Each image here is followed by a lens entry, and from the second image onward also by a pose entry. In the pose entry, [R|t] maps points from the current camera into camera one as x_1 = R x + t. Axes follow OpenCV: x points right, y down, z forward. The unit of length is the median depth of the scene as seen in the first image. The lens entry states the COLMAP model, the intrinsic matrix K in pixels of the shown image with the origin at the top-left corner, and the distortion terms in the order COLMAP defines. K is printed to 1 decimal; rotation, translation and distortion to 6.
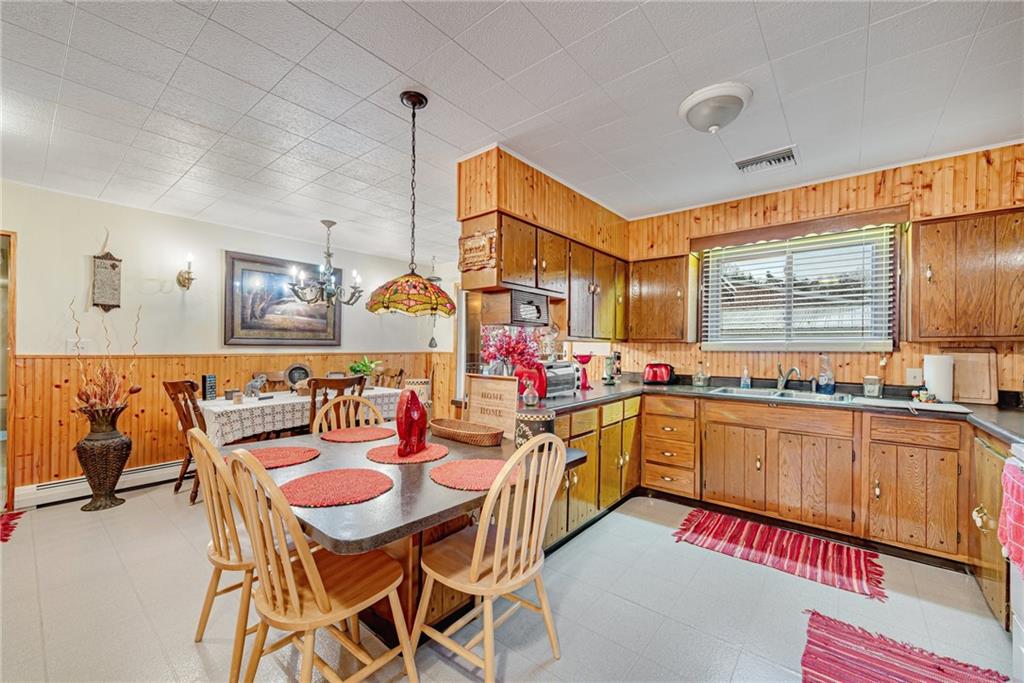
lens RADIAL K [[410.2, 0, 491.5], [0, 410.2, 347.3], [0, 0, 1]] dist [0.007250, -0.001857]
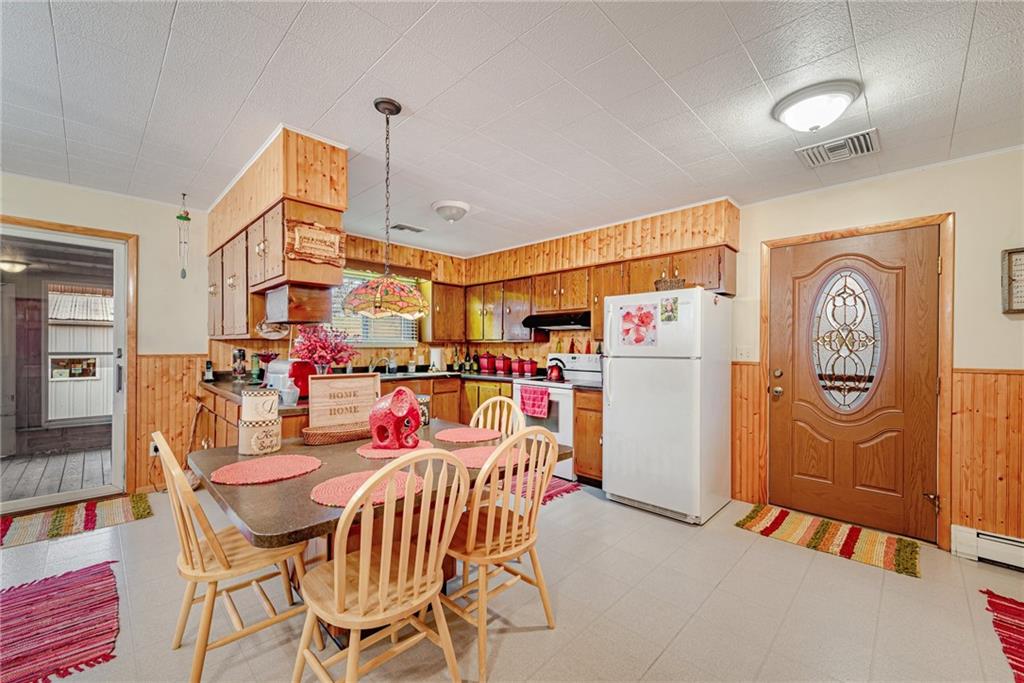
lens RADIAL K [[410.2, 0, 535.2], [0, 410.2, 348.1], [0, 0, 1]] dist [0.007250, -0.001857]
pose [[0.021690, -0.009551, 0.999719, -0.836436], [-0.005834, 0.999936, 0.009680, -0.005904], [-0.999748, -0.006043, 0.021633, 0.417792]]
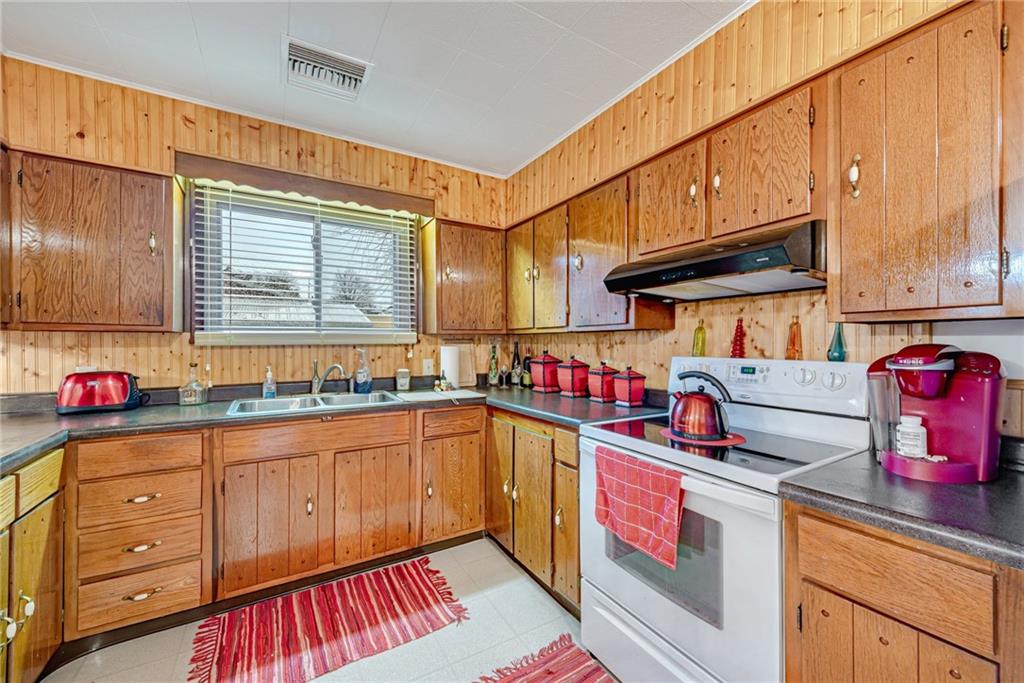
lens RADIAL K [[410.2, 0, 529.2], [0, 410.2, 343.5], [0, 0, 1]] dist [0.007250, -0.001857]
pose [[0.293312, -0.010733, 0.955957, 0.090578], [0.004141, 0.999942, 0.009956, 0.001545], [-0.956008, 0.001039, 0.293339, 0.427999]]
